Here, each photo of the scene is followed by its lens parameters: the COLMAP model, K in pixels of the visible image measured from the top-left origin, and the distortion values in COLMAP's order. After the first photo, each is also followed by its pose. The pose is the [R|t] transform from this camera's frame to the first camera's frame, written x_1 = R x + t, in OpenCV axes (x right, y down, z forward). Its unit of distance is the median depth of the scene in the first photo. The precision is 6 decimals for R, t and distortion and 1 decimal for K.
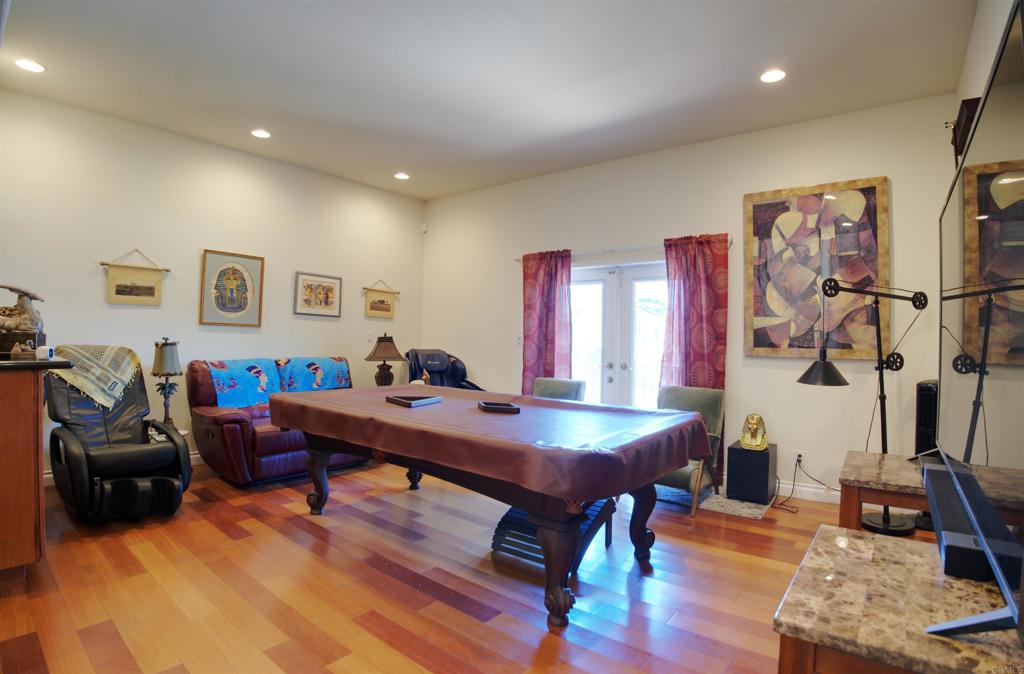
lens RADIAL K [[494.2, 0, 512.0], [0, 494.2, 337.0], [0, 0, 1]] dist [-0.094940, 0.000549]
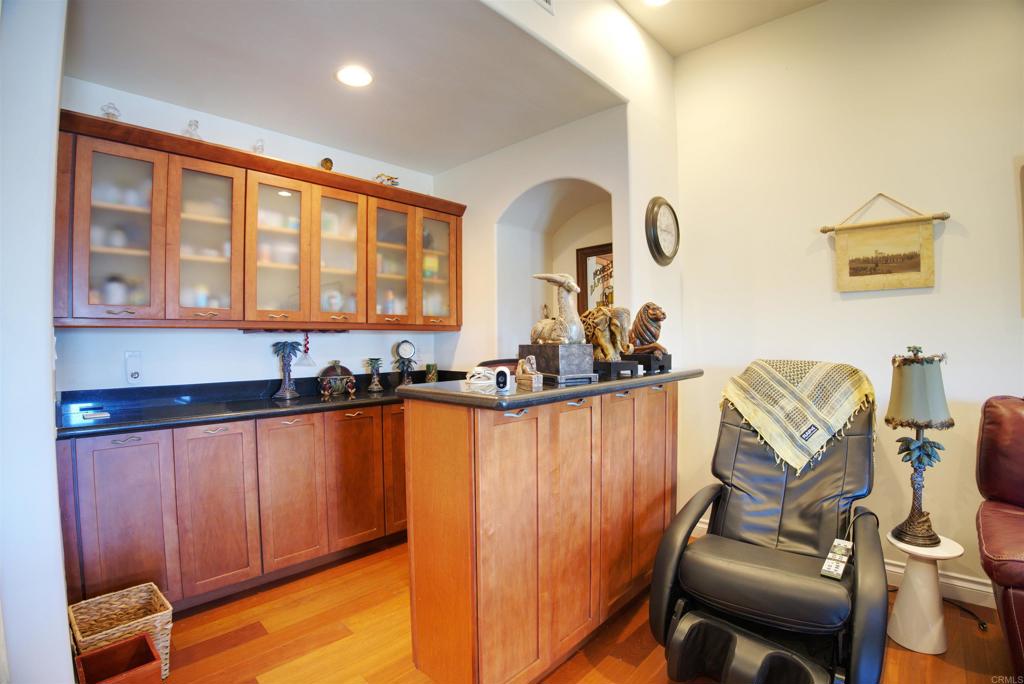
lens RADIAL K [[472.4, 0, 511.0], [0, 472.4, 342.6], [0, 0, 1]] dist [-0.114026, 0.023124]
pose [[-0.082225, -0.016208, -0.996482, -0.111560], [0.010721, 0.999796, -0.017147, -0.000029], [0.996556, -0.012093, -0.082034, 0.272292]]
